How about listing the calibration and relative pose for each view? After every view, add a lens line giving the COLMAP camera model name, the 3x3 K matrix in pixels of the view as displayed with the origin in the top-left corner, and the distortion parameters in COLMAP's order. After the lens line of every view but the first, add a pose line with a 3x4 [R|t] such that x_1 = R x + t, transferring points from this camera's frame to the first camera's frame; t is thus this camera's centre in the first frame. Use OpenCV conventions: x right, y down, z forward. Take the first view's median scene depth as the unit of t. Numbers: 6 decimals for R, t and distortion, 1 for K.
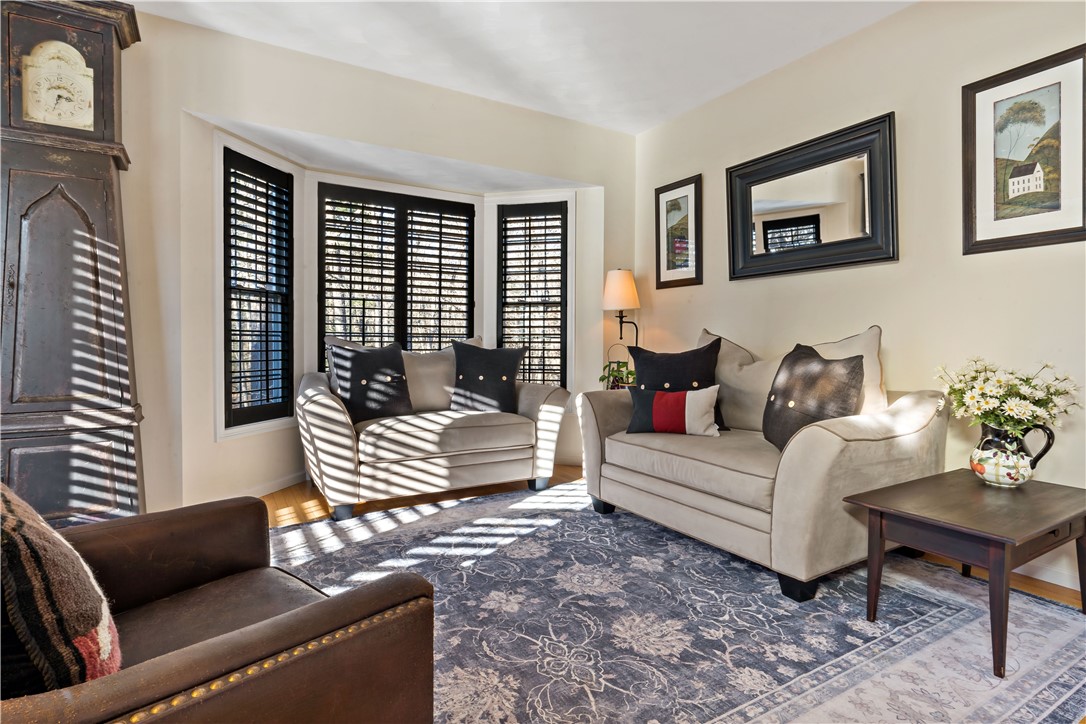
lens RADIAL K [[555.9, 0, 545.6], [0, 555.9, 344.9], [0, 0, 1]] dist [-0.004306, -0.000361]
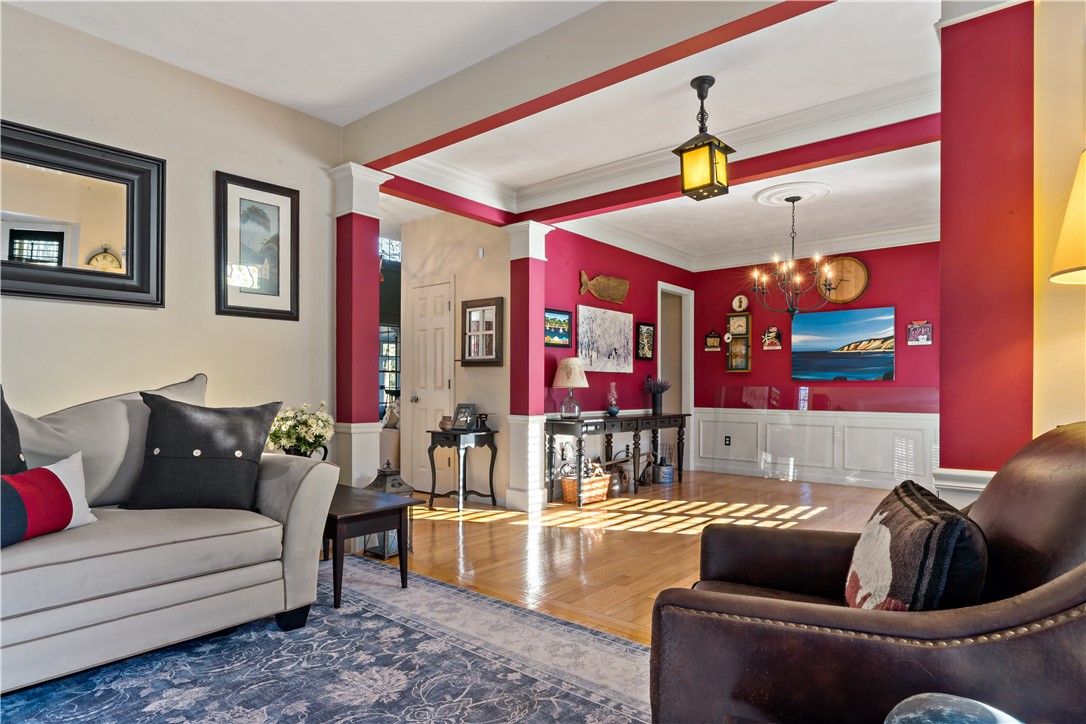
lens RADIAL K [[605.7, 0, 542.0], [0, 605.7, 376.6], [0, 0, 1]] dist [0.003991, 0.000826]
pose [[-0.311381, 0.005911, 0.950267, -0.625609], [-0.001077, 0.999978, -0.006573, -0.021044], [-0.950285, -0.003070, -0.311367, 0.684120]]
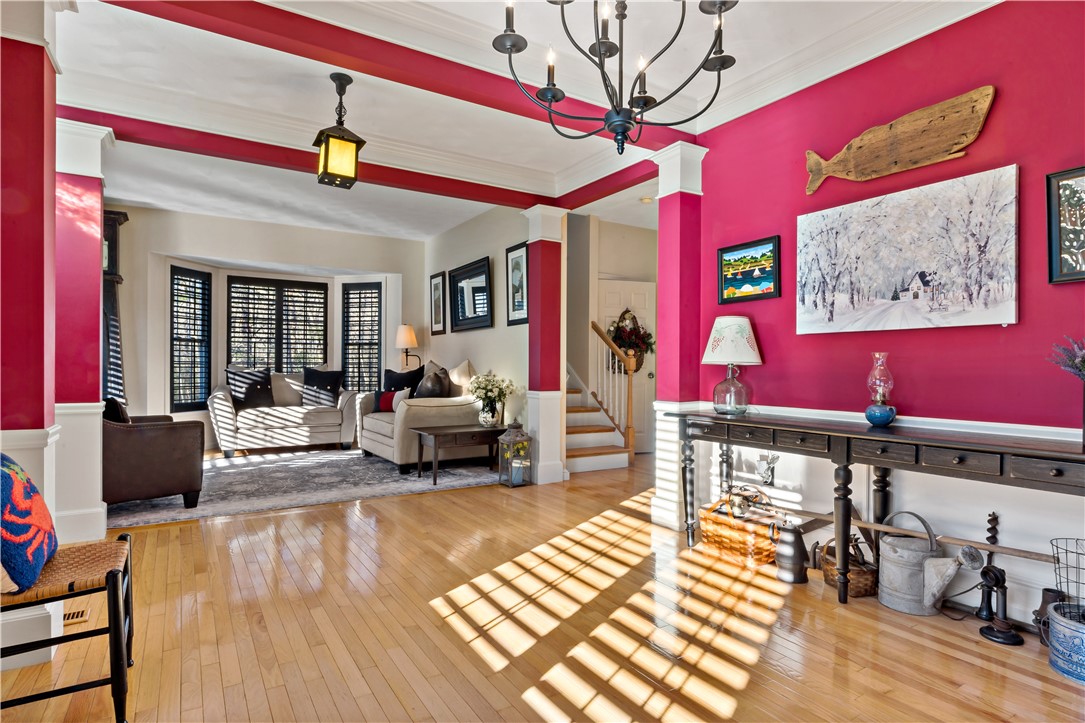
lens RADIAL K [[605.1, 0, 541.5], [0, 605.1, 376.1], [0, 0, 1]] dist [0.003991, 0.000826]
pose [[0.999922, -0.000523, -0.012467, 0.916918], [0.000587, 0.999987, 0.005157, 0.020979], [0.012464, -0.005164, 0.999909, -1.361466]]
